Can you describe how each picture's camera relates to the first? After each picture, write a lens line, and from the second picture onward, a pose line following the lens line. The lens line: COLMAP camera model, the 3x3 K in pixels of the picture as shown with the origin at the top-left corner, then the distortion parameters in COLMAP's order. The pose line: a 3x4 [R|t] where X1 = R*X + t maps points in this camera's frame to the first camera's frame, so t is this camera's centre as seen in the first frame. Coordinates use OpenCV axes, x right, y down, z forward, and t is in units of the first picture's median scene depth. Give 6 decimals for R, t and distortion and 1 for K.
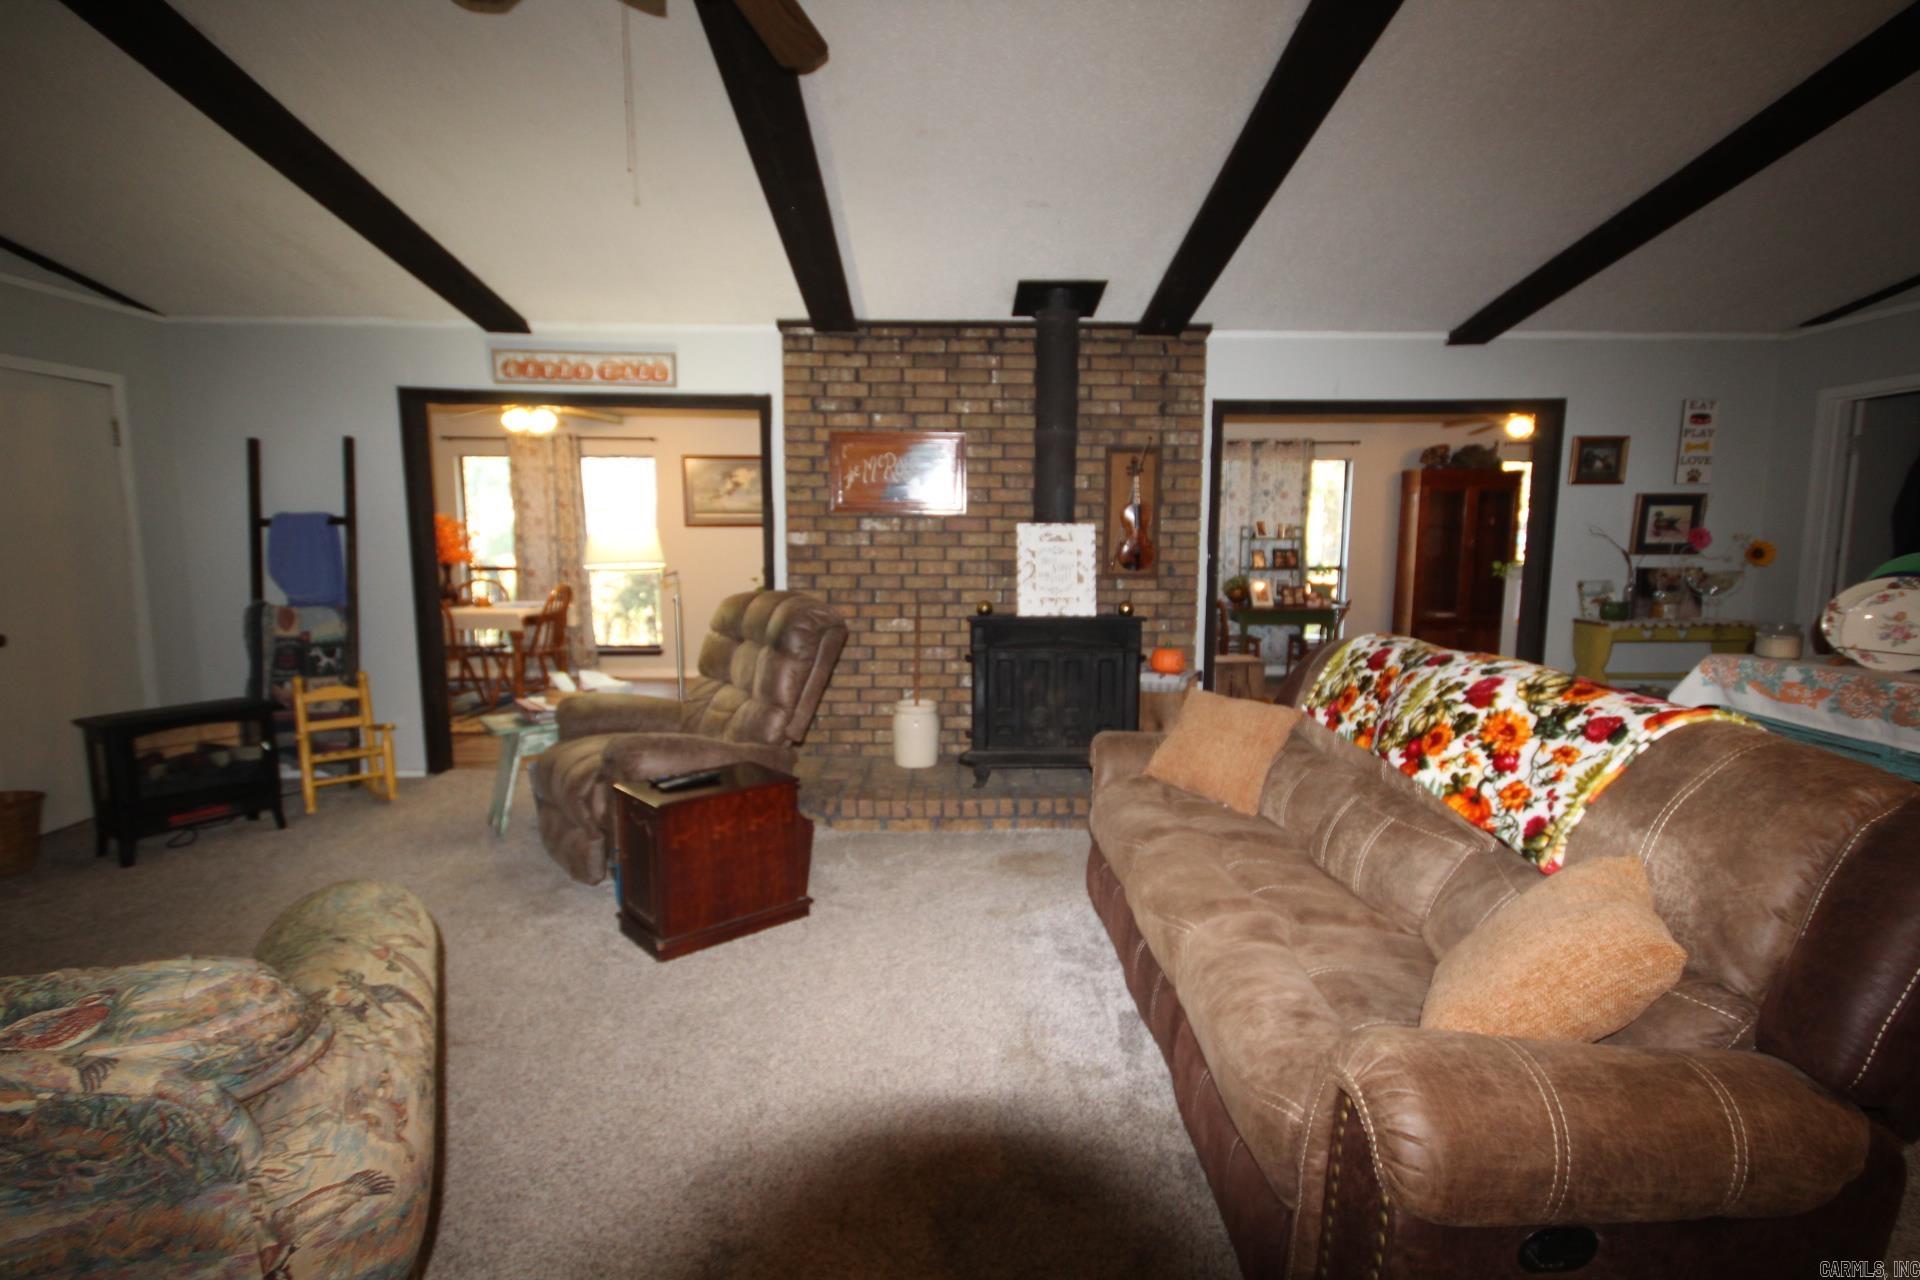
lens RADIAL K [[886.3, 0, 954.8], [0, 886.3, 645.4], [0, 0, 1]] dist [0.000181, -0.001147]
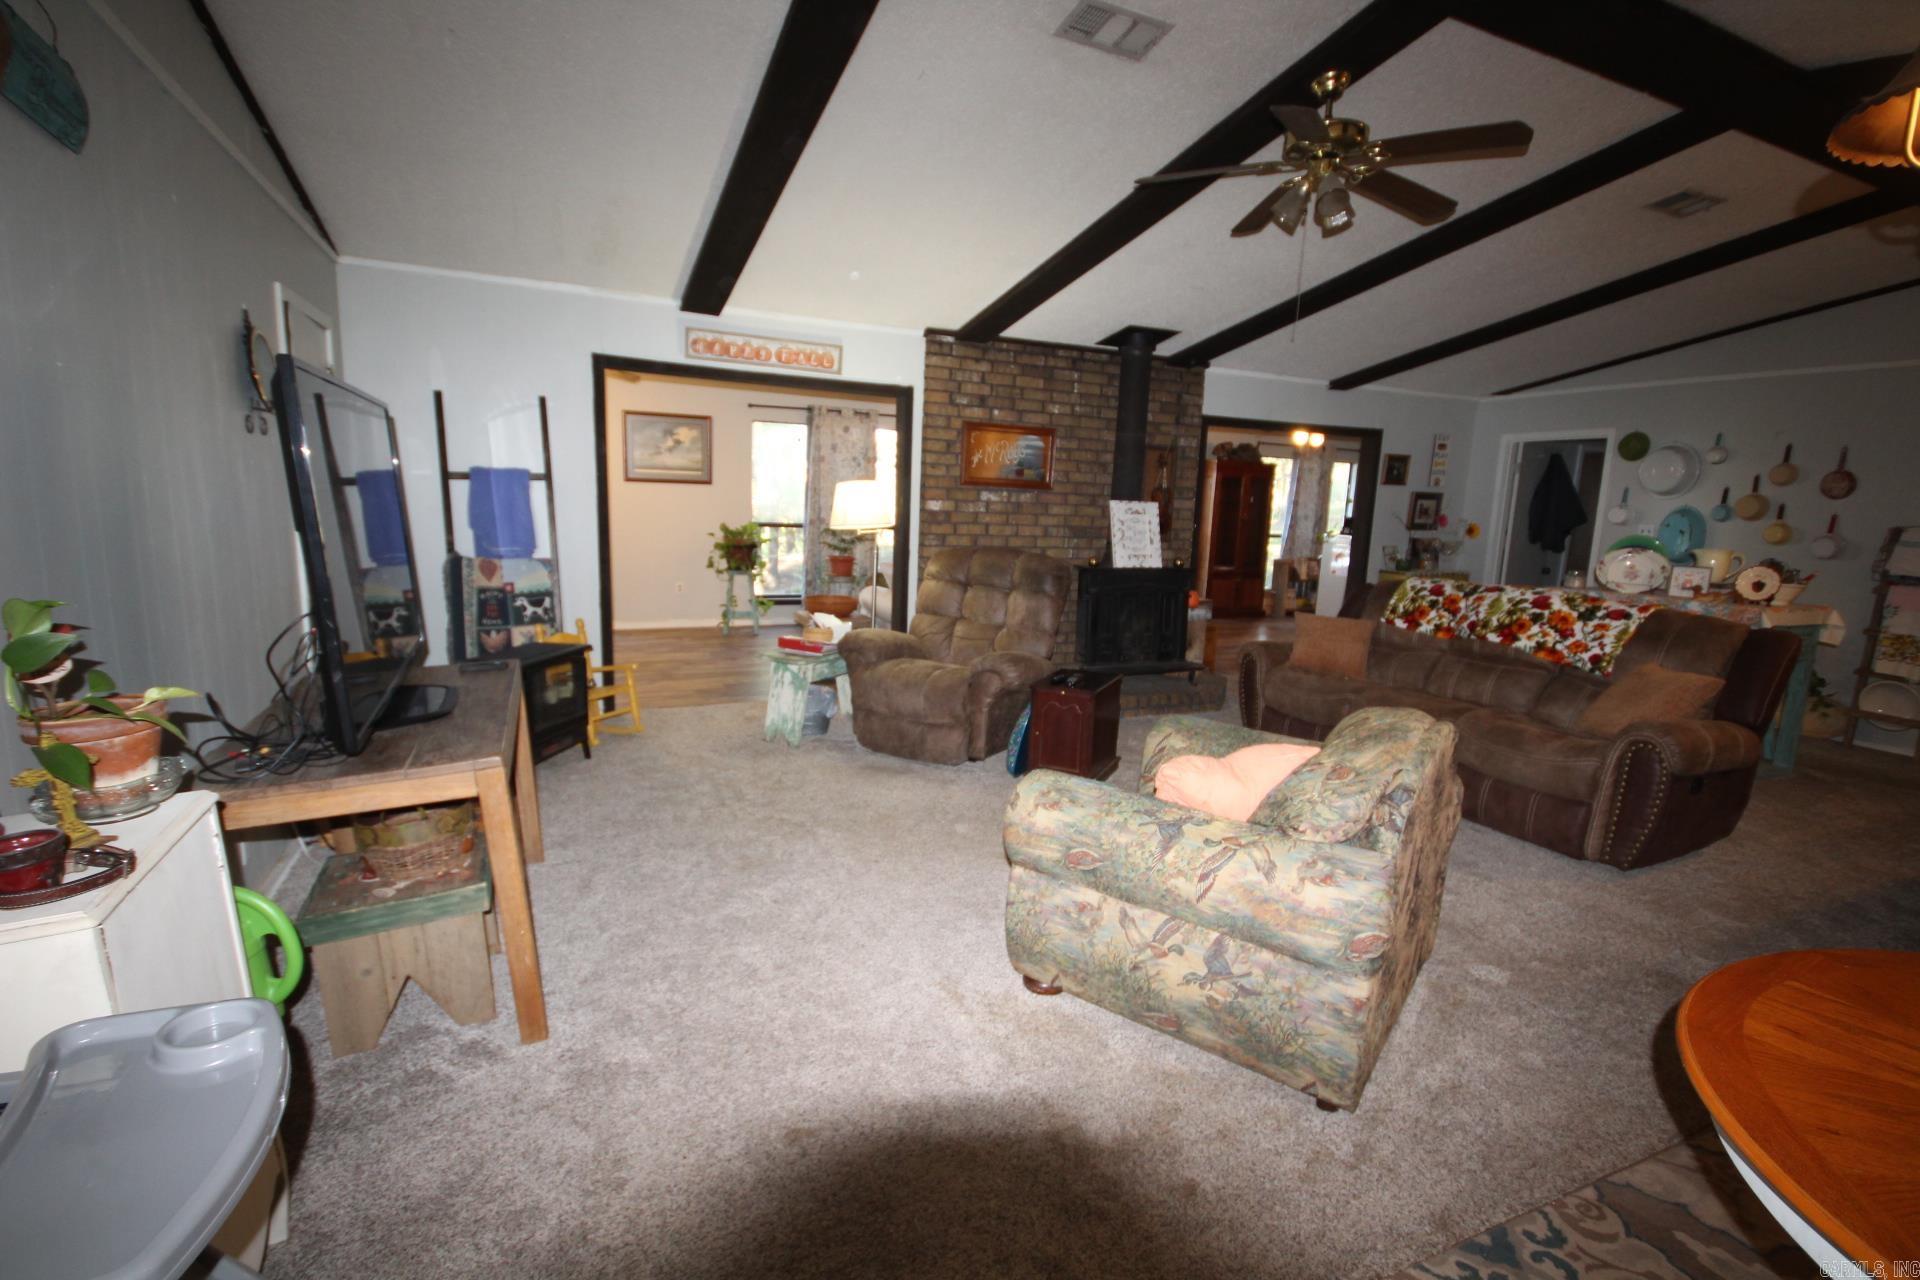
lens RADIAL K [[886.3, 0, 956.5], [0, 886.3, 642.7], [0, 0, 1]] dist [0.000181, -0.001147]
pose [[0.920797, -0.032078, 0.388720, -0.650673], [0.013635, 0.998651, 0.050112, 0.010307], [-0.389803, -0.040843, 0.919992, -0.169642]]
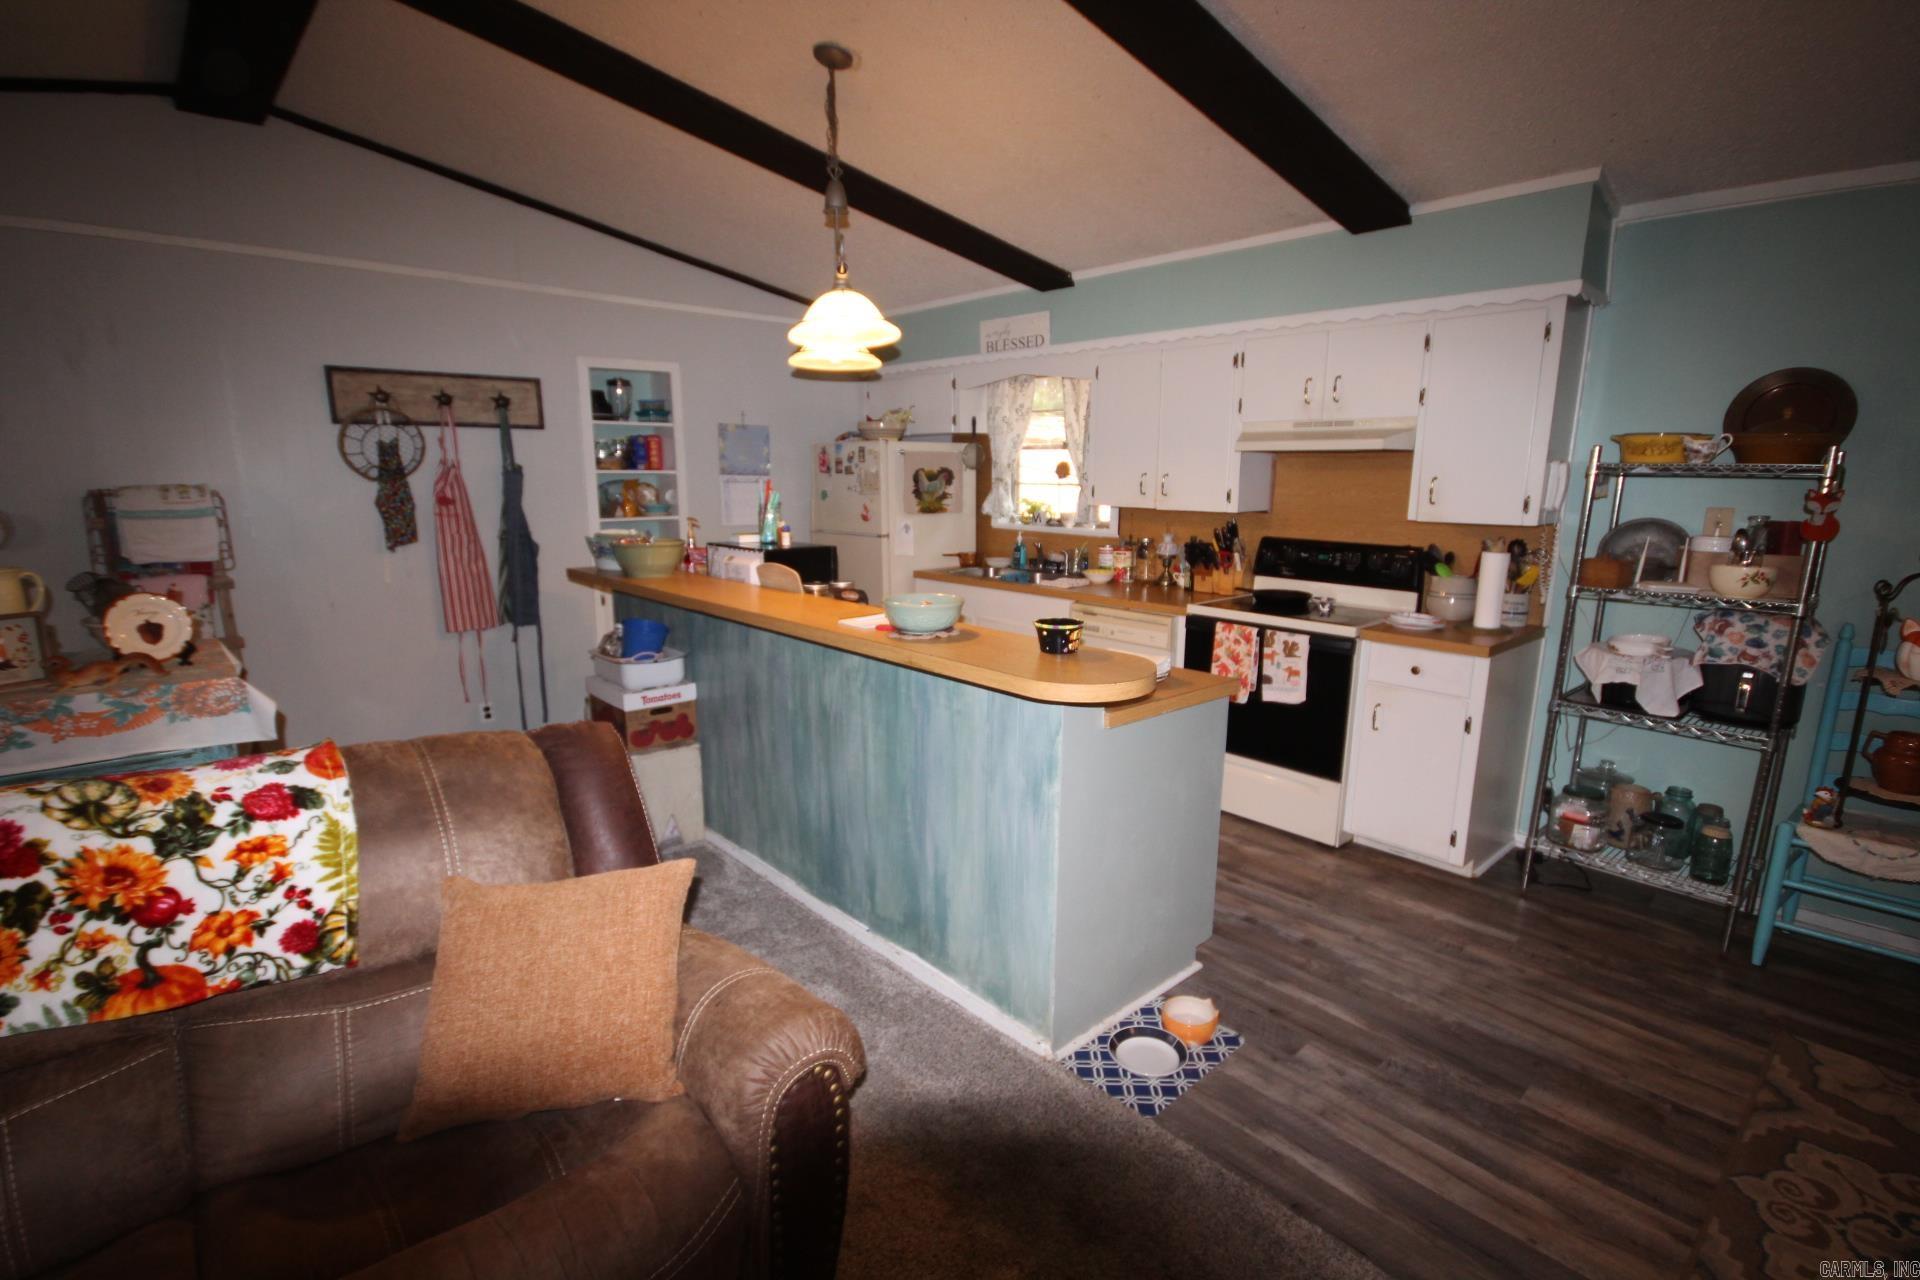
lens RADIAL K [[886.3, 0, 950.5], [0, 886.3, 660.8], [0, 0, 1]] dist [0.000181, -0.001147]
pose [[-0.643219, -0.167375, 0.747164, -0.114612], [0.088085, 0.953161, 0.289352, -0.084149], [-0.760598, 0.251930, -0.598349, 0.362461]]
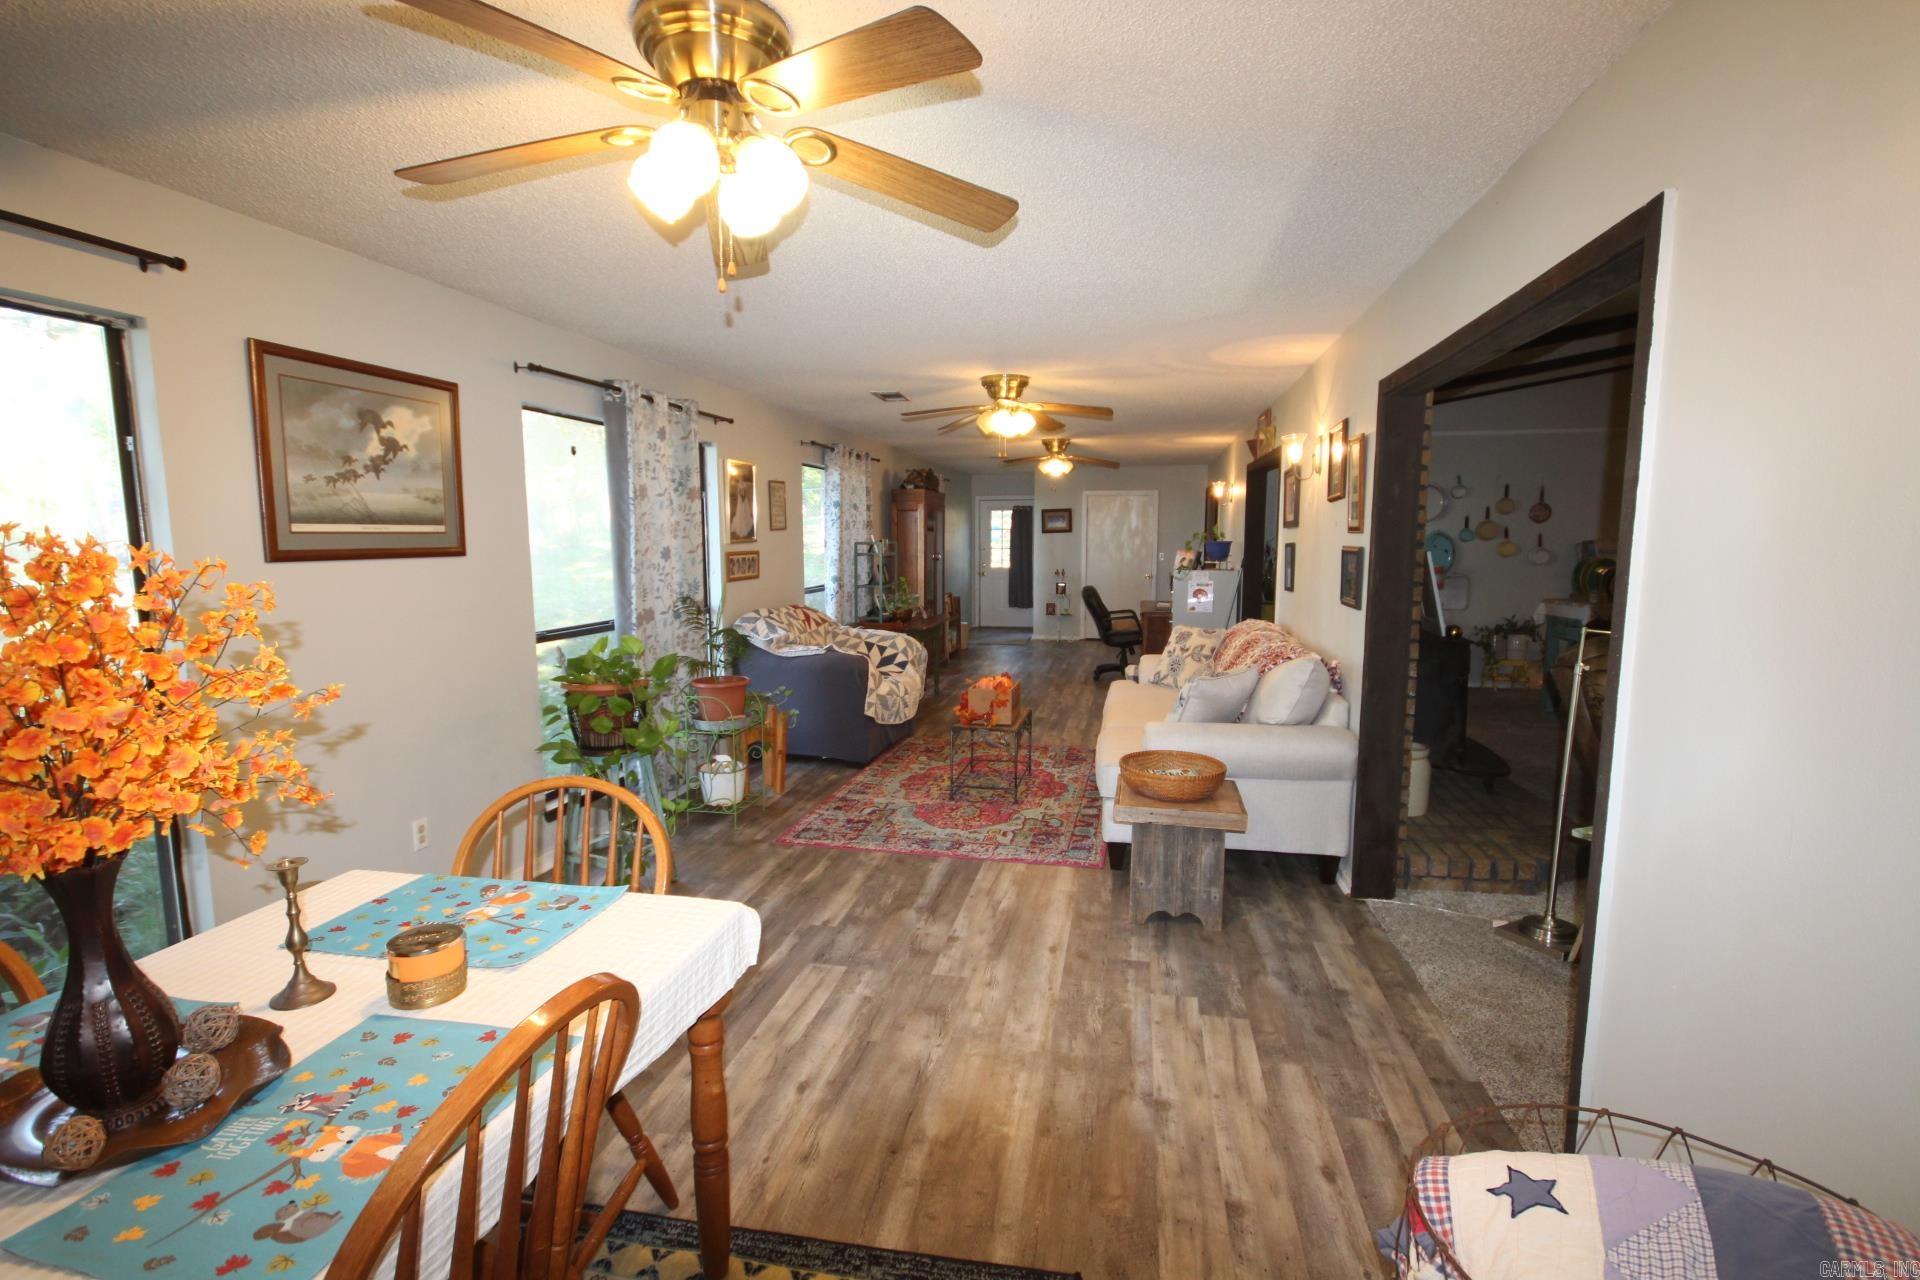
lens RADIAL K [[886.3, 0, 966.6], [0, 886.3, 638.7], [0, 0, 1]] dist [0.000181, -0.001147]
pose [[0.214254, -0.114967, 0.969989, -1.033528], [0.126427, 0.987960, 0.089171, -0.189576], [-0.968561, 0.103528, 0.226210, 1.256331]]
